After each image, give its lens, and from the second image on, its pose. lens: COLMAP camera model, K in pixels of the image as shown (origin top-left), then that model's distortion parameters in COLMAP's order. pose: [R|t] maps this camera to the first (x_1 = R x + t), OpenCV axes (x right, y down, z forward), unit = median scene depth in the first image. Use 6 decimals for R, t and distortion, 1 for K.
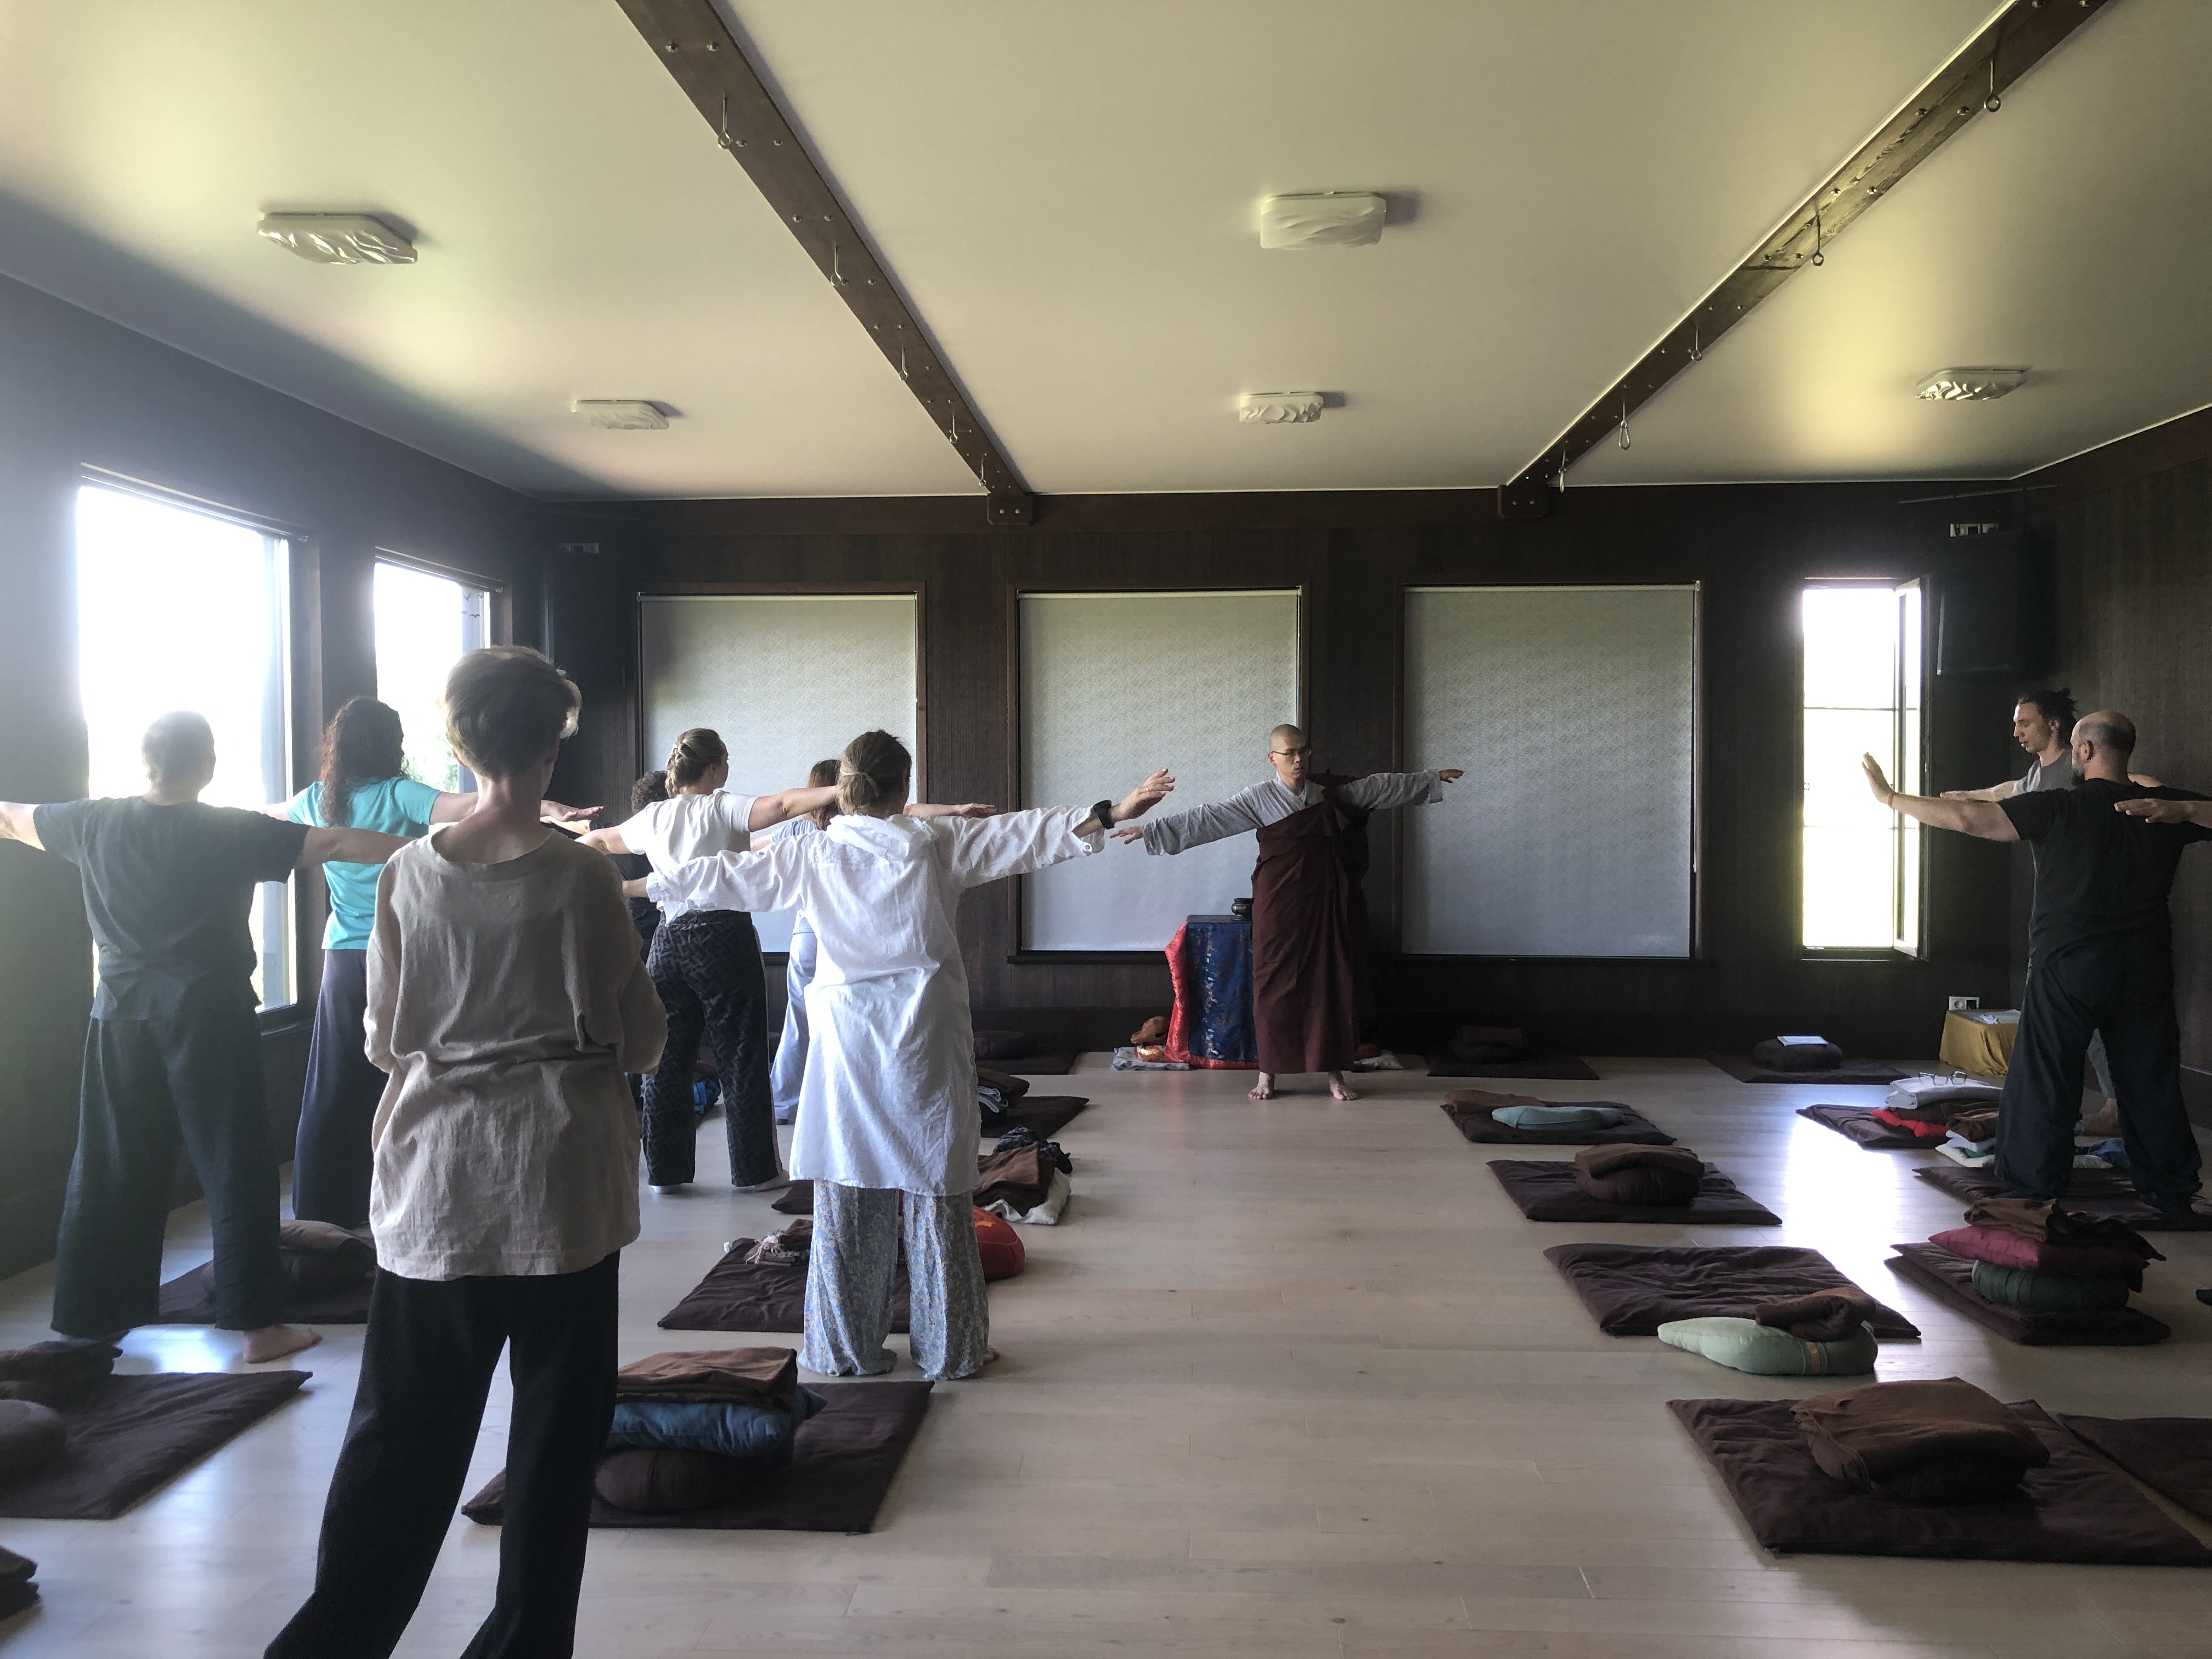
lens RADIAL K [[1790.4, 0, 1093.8], [0, 1790.4, 848.2], [0, 0, 1]] dist [0.026003, -0.025360]
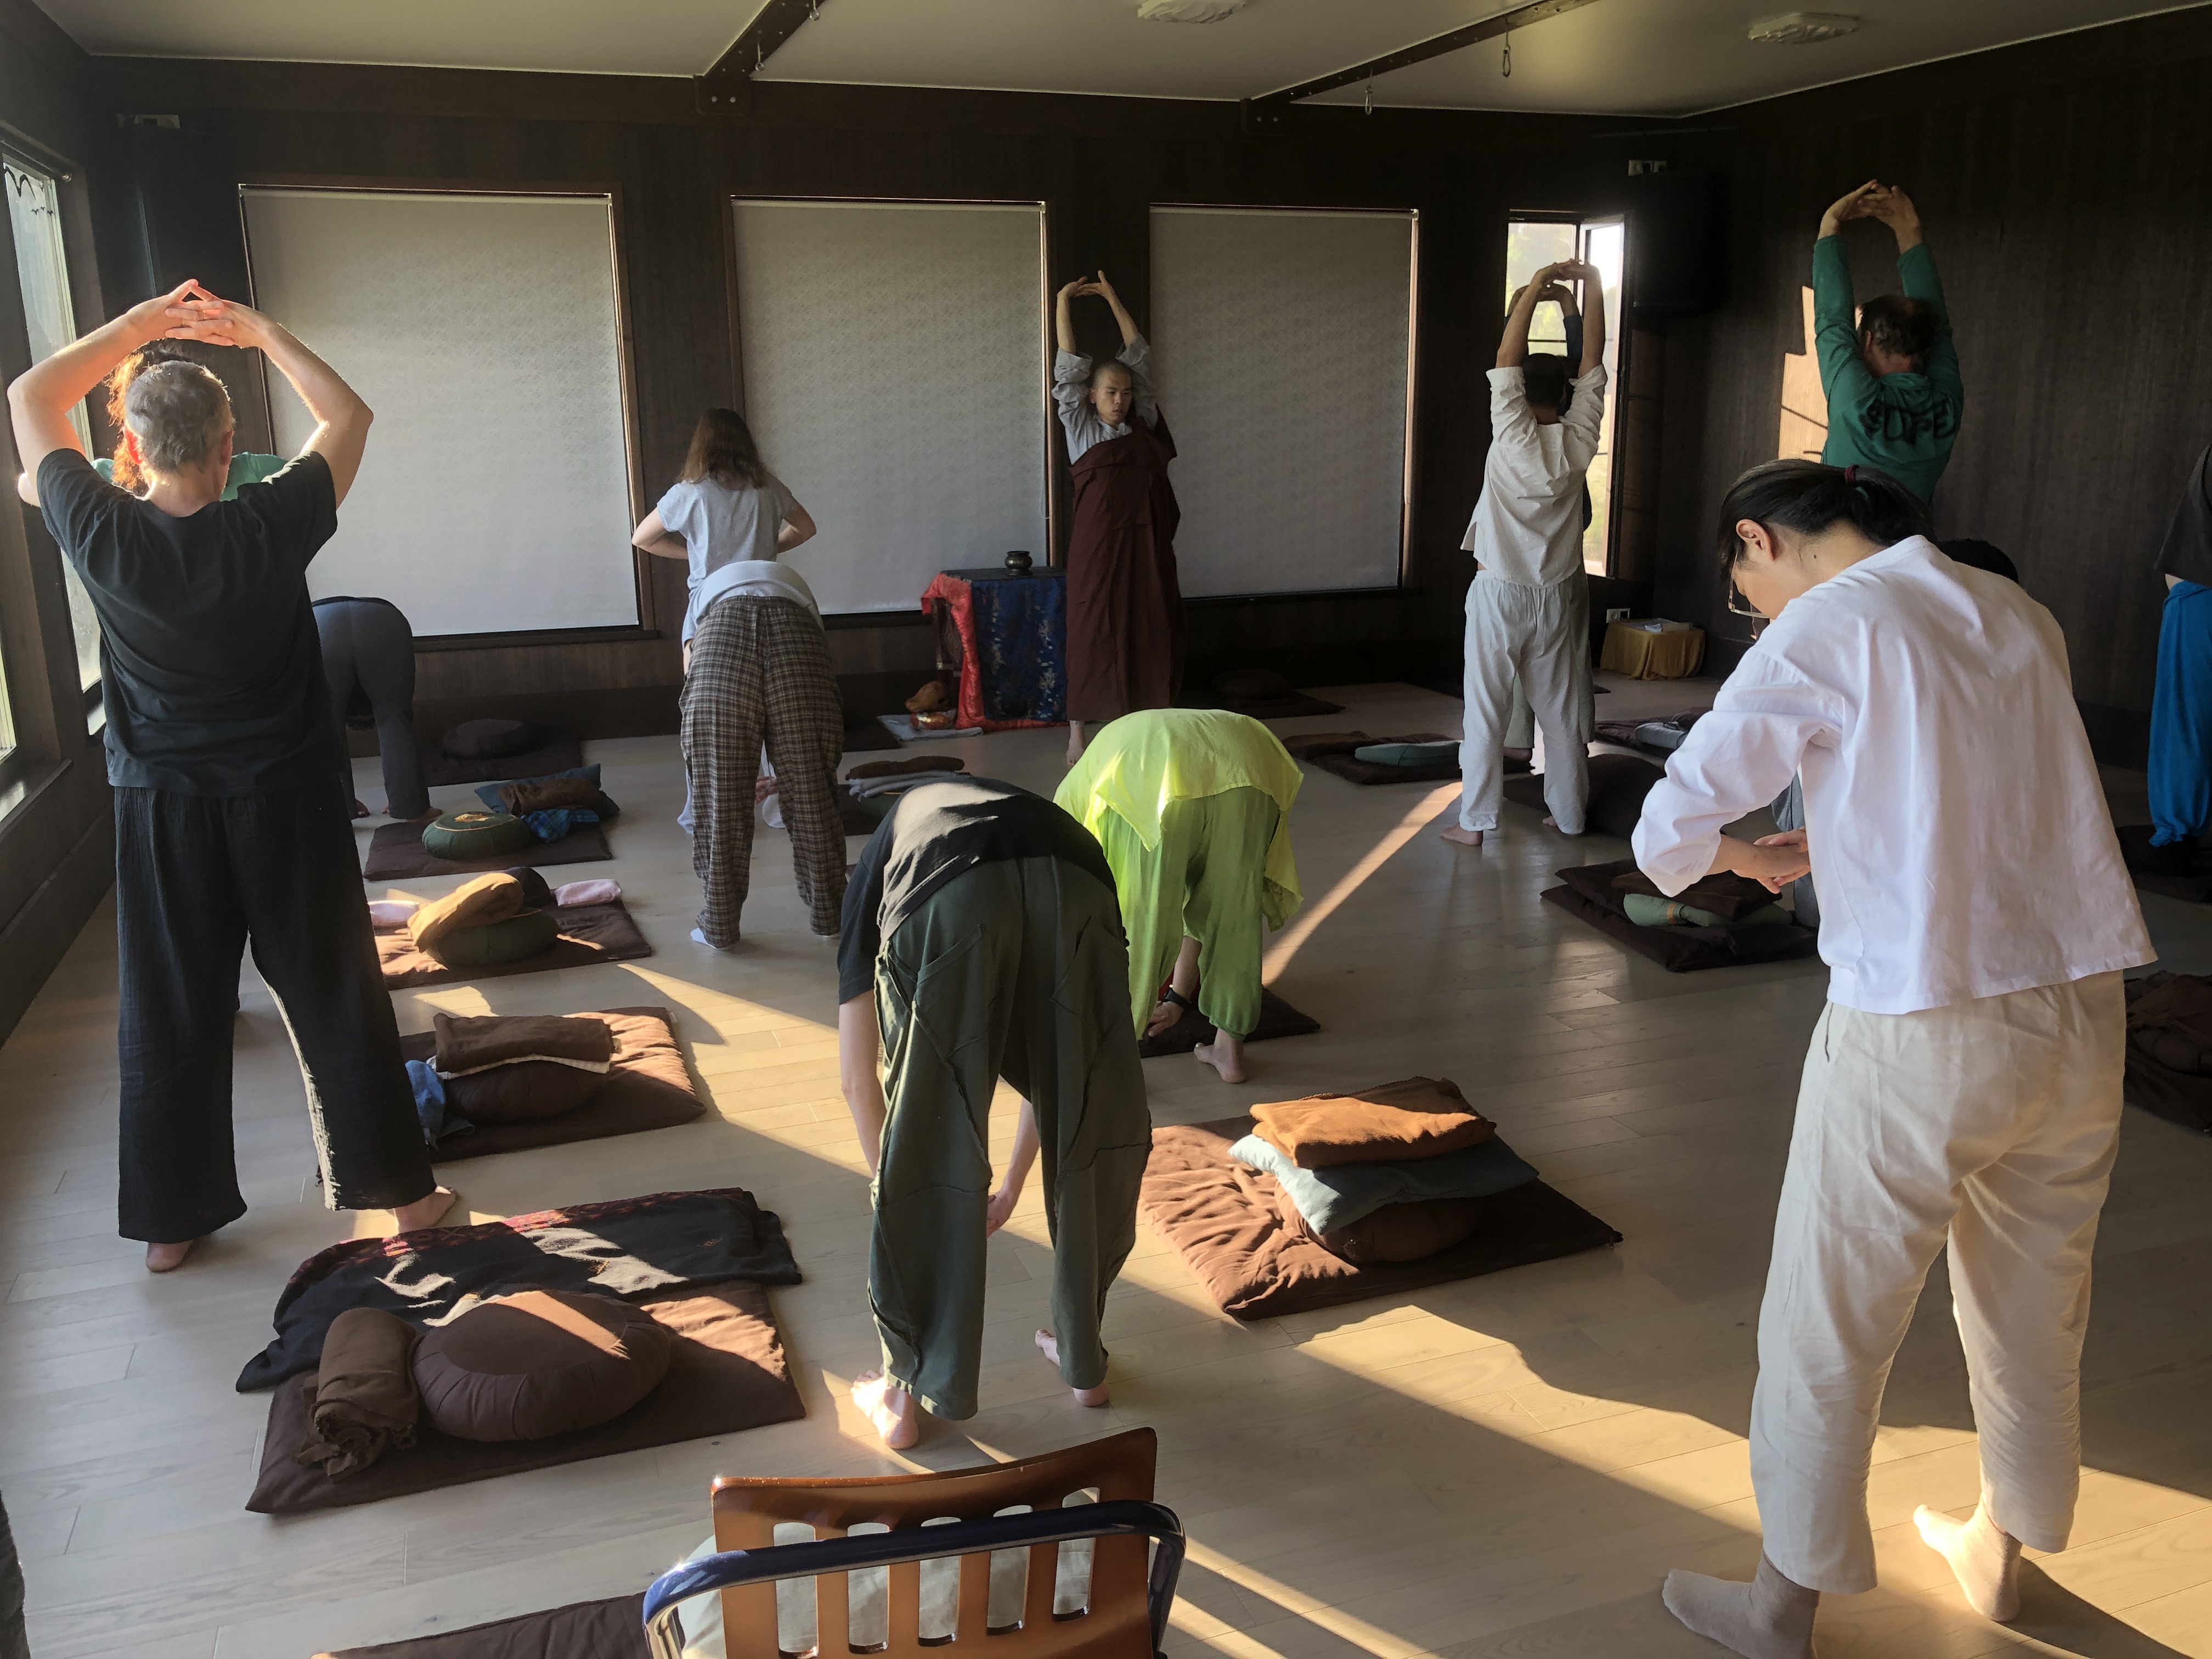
lens RADIAL K [[1790.4, 0, 1118.3], [0, 1790.4, 837.8], [0, 0, 1]] dist [0.026003, -0.025360]
pose [[0.918613, -0.104122, 0.381193, -0.255556], [0.023407, 0.977305, 0.210540, -0.022384], [-0.394463, -0.184483, 0.900203, 0.101719]]
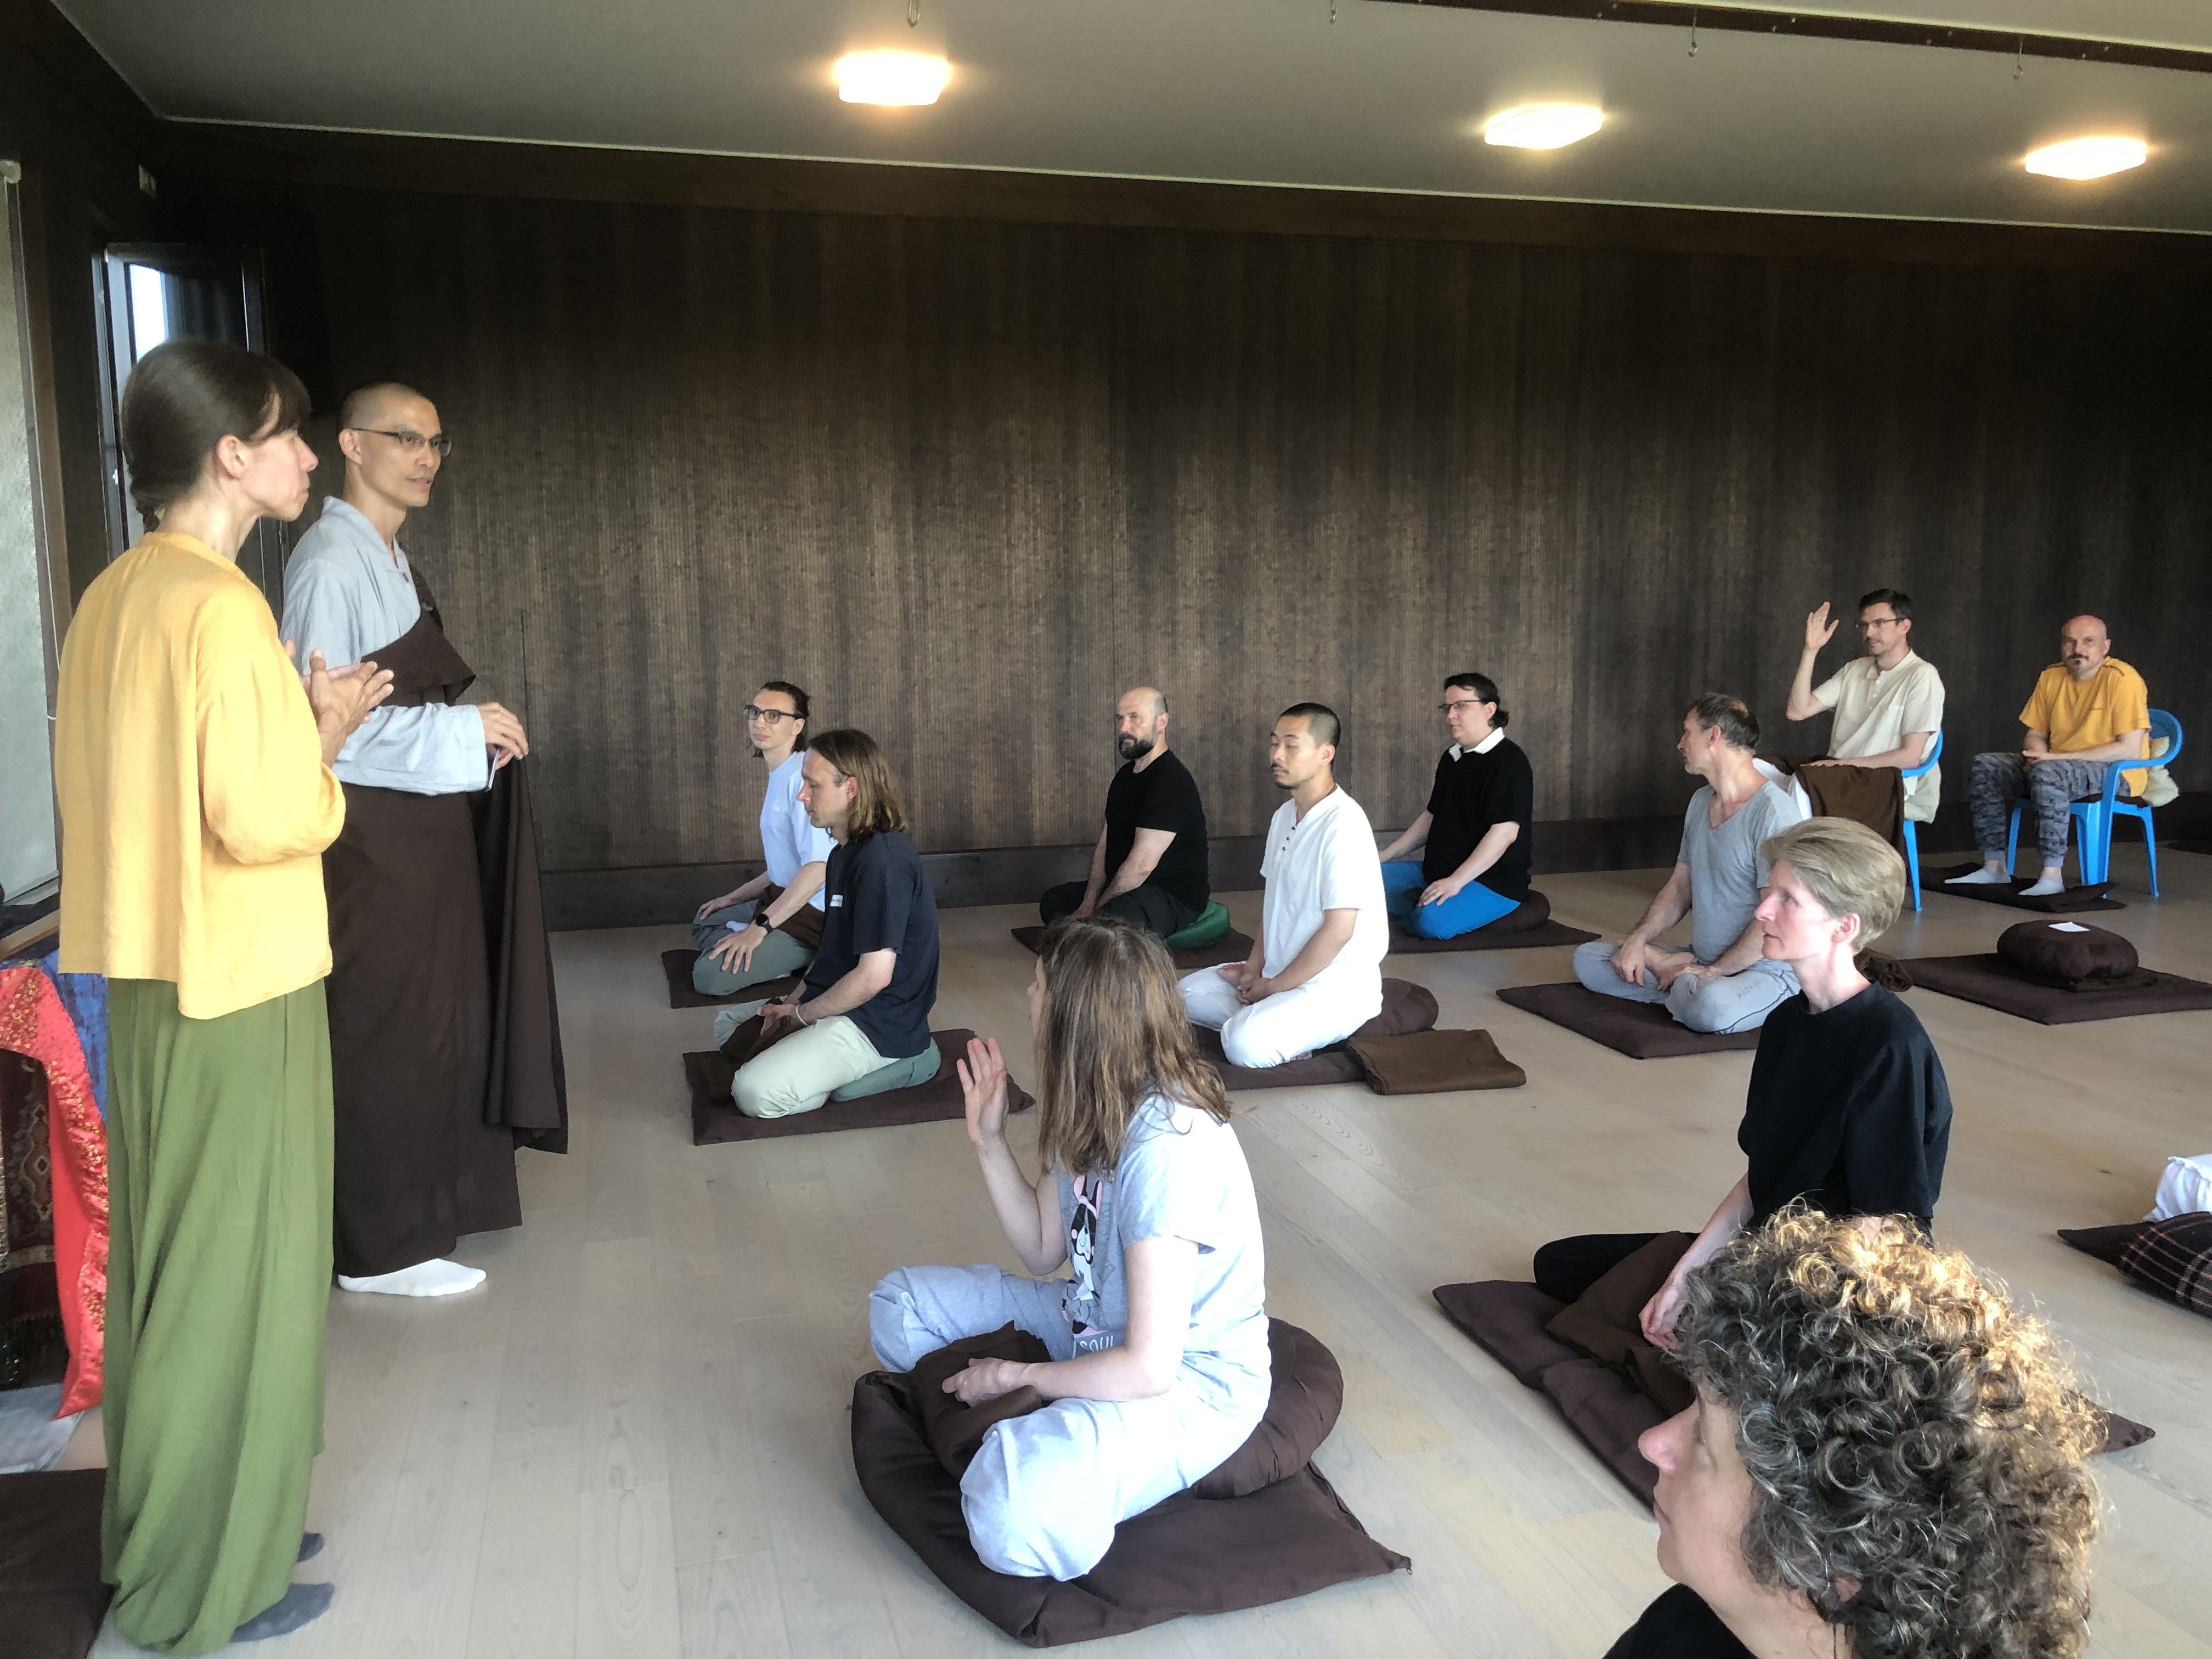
lens RADIAL K [[1790.4, 0, 1103.5], [0, 1790.4, 873.7], [0, 0, 1]] dist [0.026003, -0.025360]
pose [[-0.321958, -0.141563, 0.936111, -0.308626], [0.040343, 0.985809, 0.162953, -0.017968], [-0.945894, 0.090230, -0.311678, 0.943425]]
